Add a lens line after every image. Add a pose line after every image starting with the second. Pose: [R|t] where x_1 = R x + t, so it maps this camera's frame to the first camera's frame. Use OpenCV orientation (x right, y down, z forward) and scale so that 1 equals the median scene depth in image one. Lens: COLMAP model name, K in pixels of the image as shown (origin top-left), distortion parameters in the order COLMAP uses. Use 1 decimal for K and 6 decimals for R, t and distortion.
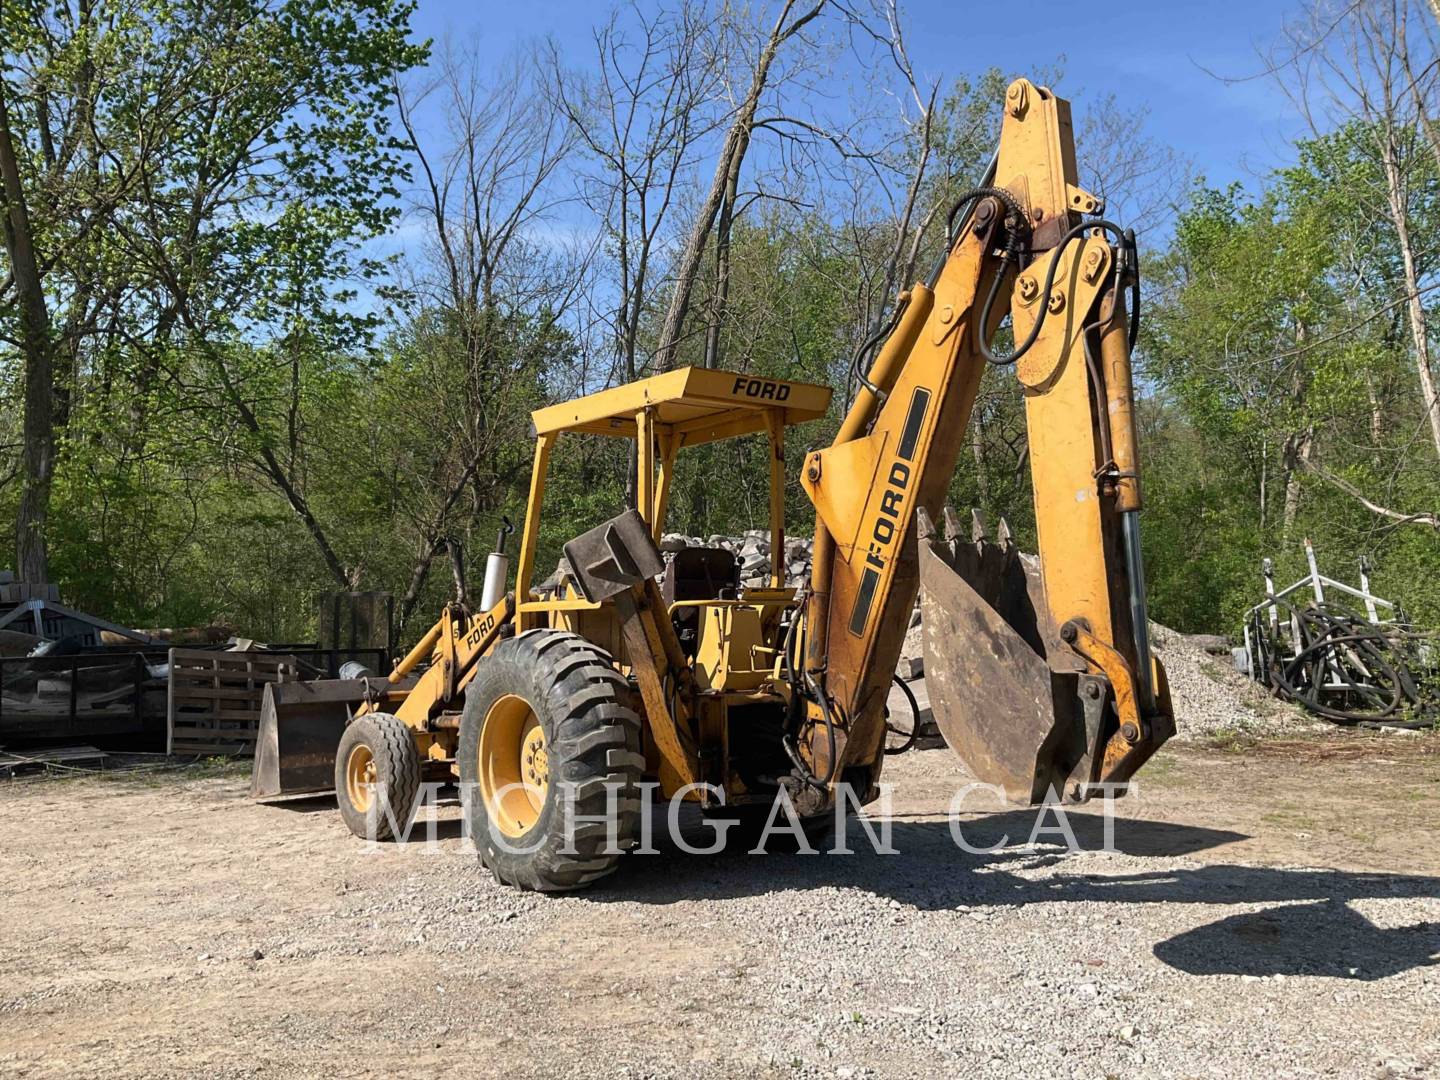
lens RADIAL K [[1208.8, 0, 722.2], [0, 1208.8, 548.0], [0, 0, 1]] dist [0.064923, -0.139997]
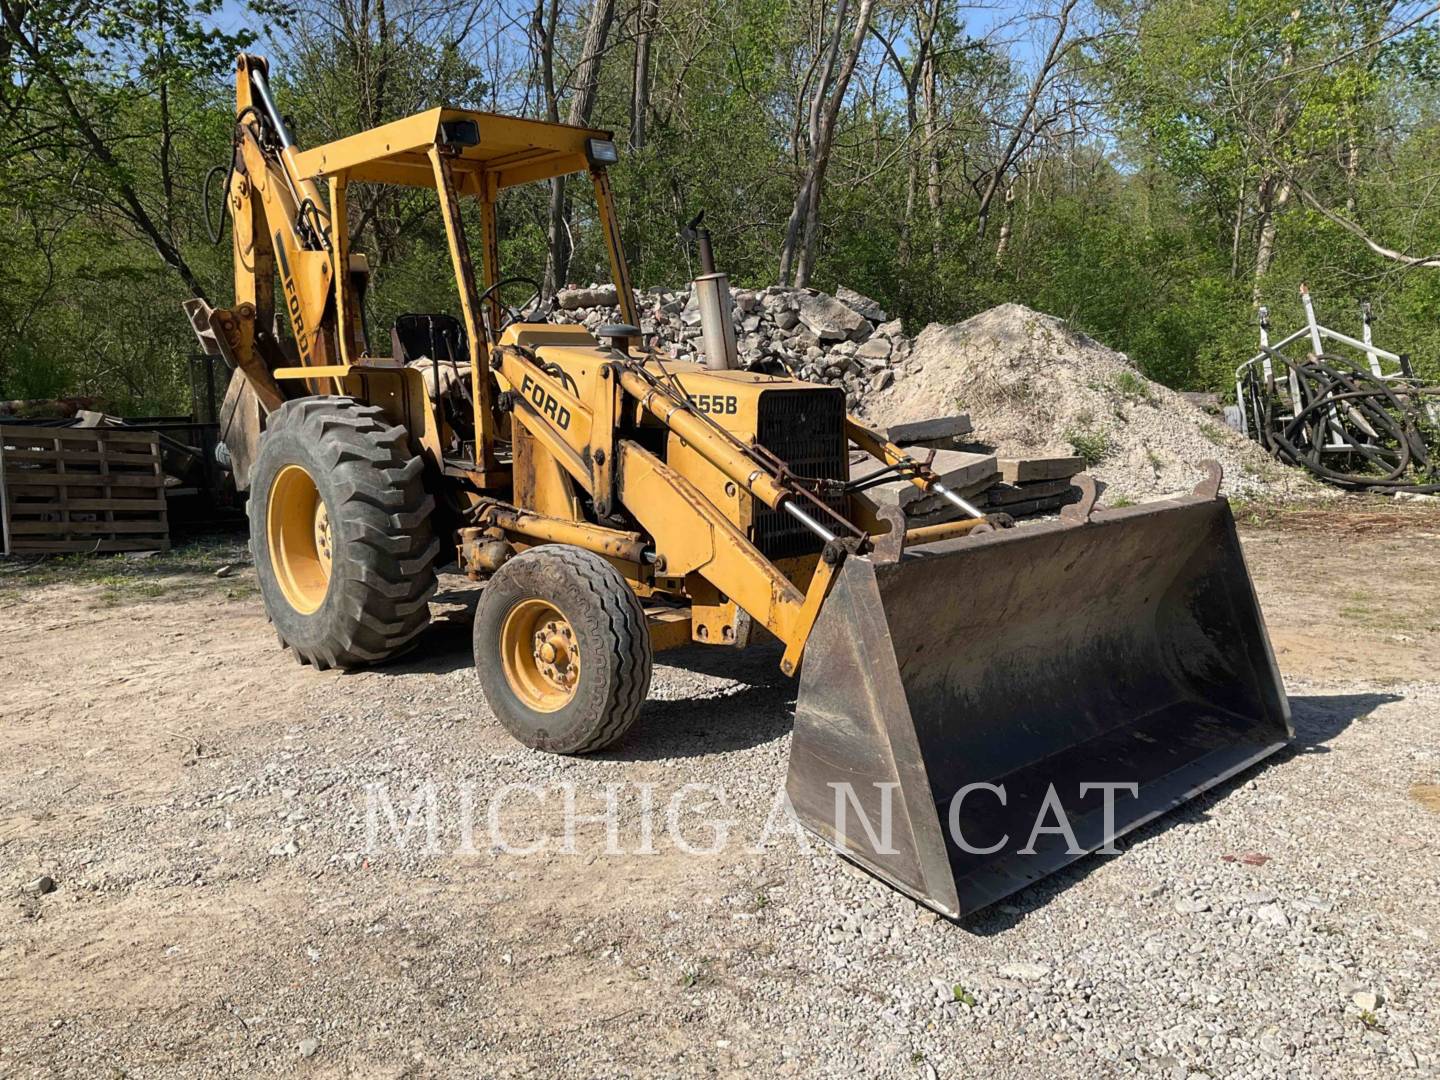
lens RADIAL K [[1208.8, 0, 722.2], [0, 1208.8, 548.0], [0, 0, 1]] dist [0.064923, -0.139997]
pose [[0.998095, -0.019591, 0.058501, -0.013146], [0.007943, 0.981155, 0.193058, 0.006955], [-0.061180, -0.192225, 0.979442, 0.112086]]
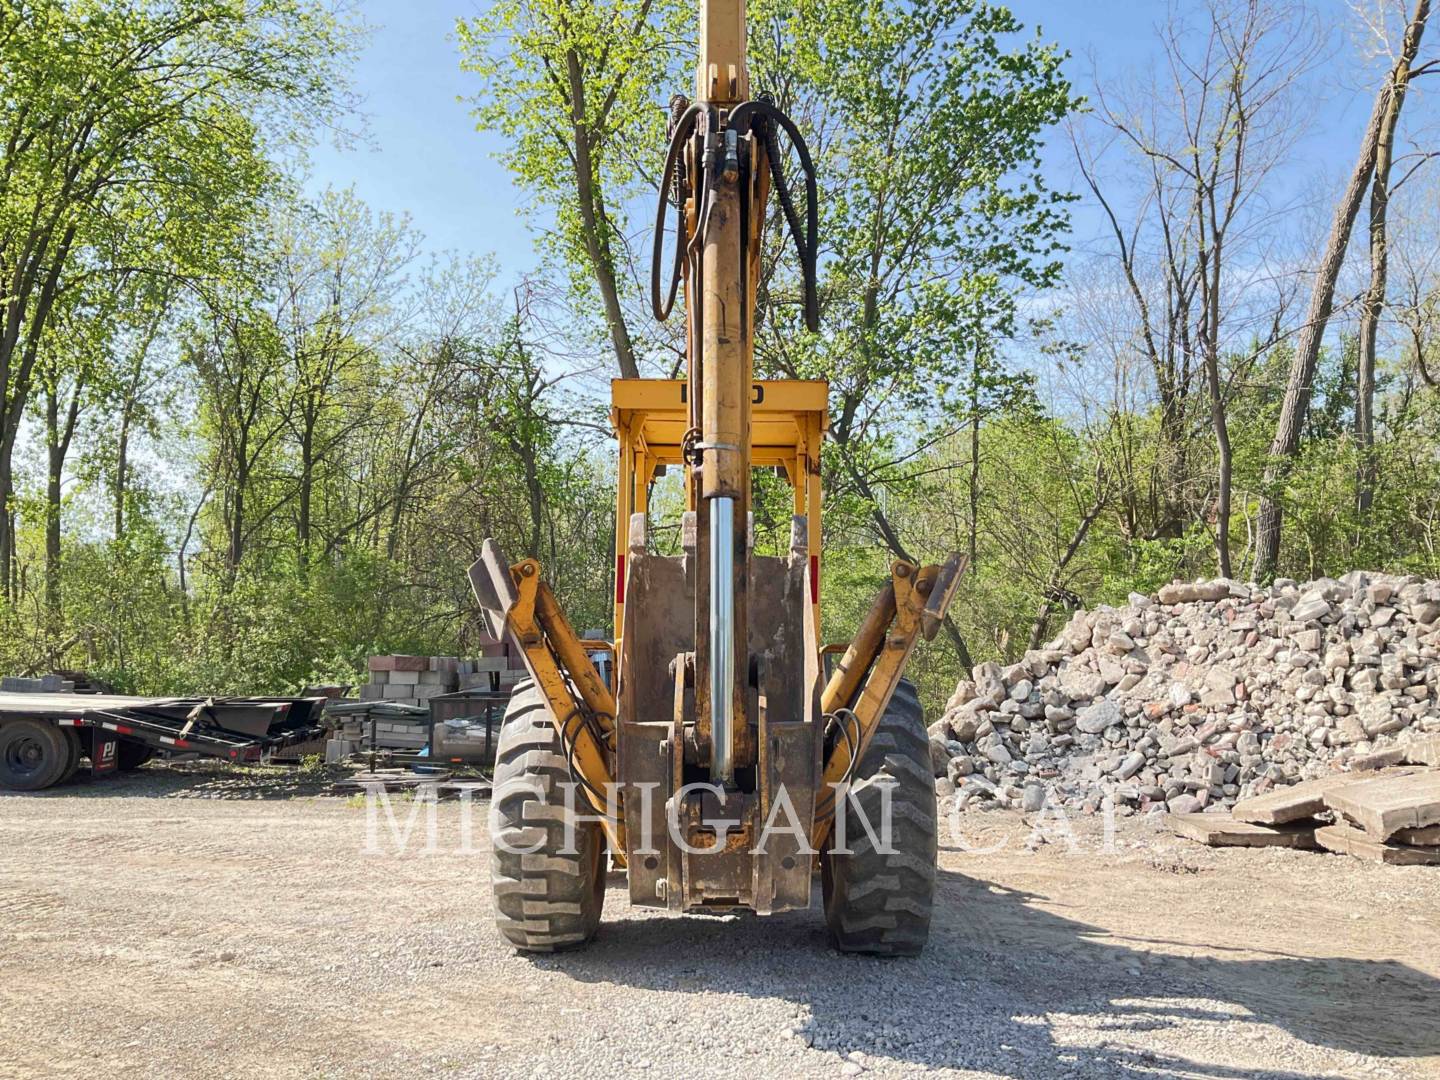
lens RADIAL K [[1208.8, 0, 722.2], [0, 1208.8, 548.0], [0, 0, 1]] dist [0.064923, -0.139997]
pose [[0.778831, -0.054131, -0.624894, 0.233294], [0.019562, 0.997881, -0.062059, 0.013405], [0.626929, 0.036109, 0.778239, 0.140260]]
